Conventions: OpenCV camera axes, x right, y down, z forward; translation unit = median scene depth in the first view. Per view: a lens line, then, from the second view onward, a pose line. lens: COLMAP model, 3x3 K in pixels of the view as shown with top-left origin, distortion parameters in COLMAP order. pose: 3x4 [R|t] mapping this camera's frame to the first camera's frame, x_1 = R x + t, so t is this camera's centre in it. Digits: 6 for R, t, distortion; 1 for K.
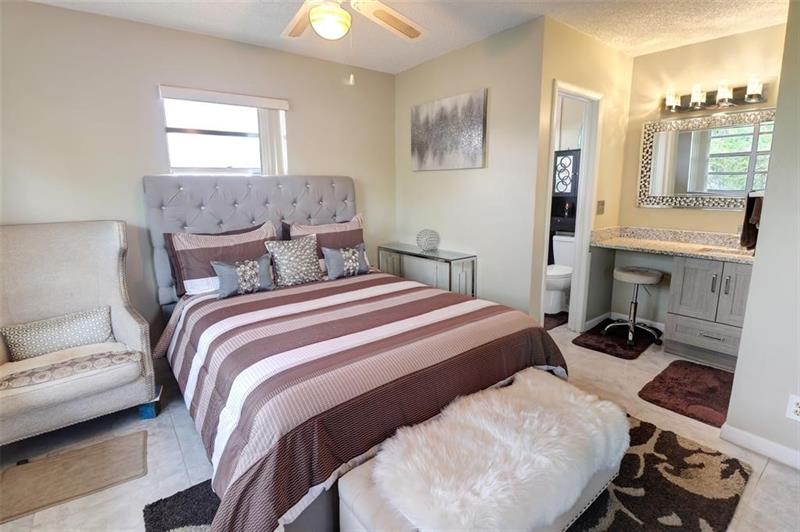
lens RADIAL K [[374.7, 0, 401.3], [0, 374.7, 252.3], [0, 0, 1]] dist [0.000566, -0.016736]
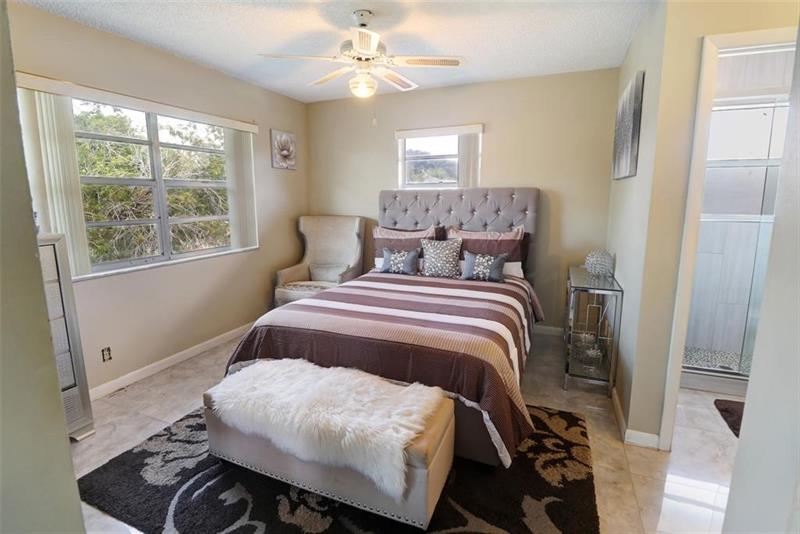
lens RADIAL K [[374.7, 0, 401.3], [0, 374.7, 253.3], [0, 0, 1]] dist [0.000566, -0.016736]
pose [[0.506194, 0.136311, -0.851579, 0.654376], [-0.150377, 0.986254, 0.068481, -0.053352], [0.849208, 0.093394, 0.519734, 0.231162]]
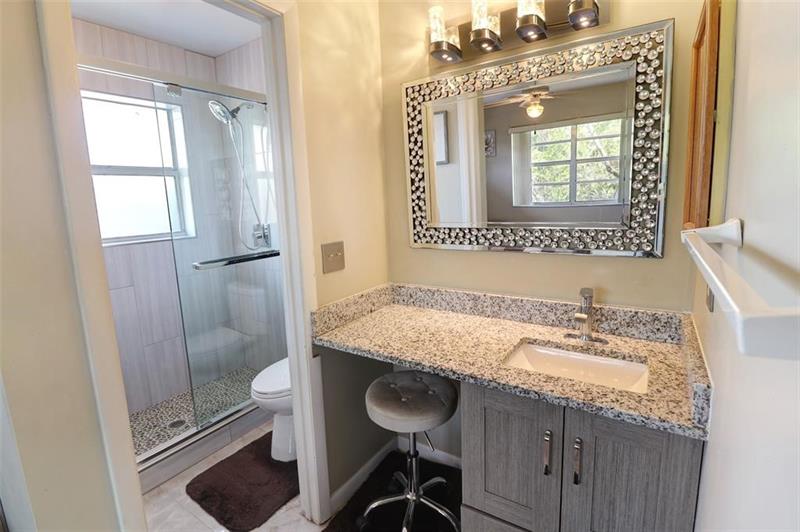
lens RADIAL K [[374.7, 0, 401.3], [0, 374.7, 252.3], [0, 0, 1]] dist [0.000566, -0.016736]
pose [[0.944079, -0.072413, 0.321670, 0.505411], [0.086353, 0.995835, -0.029263, -0.114183], [-0.318211, 0.055404, 0.946400, 0.574744]]
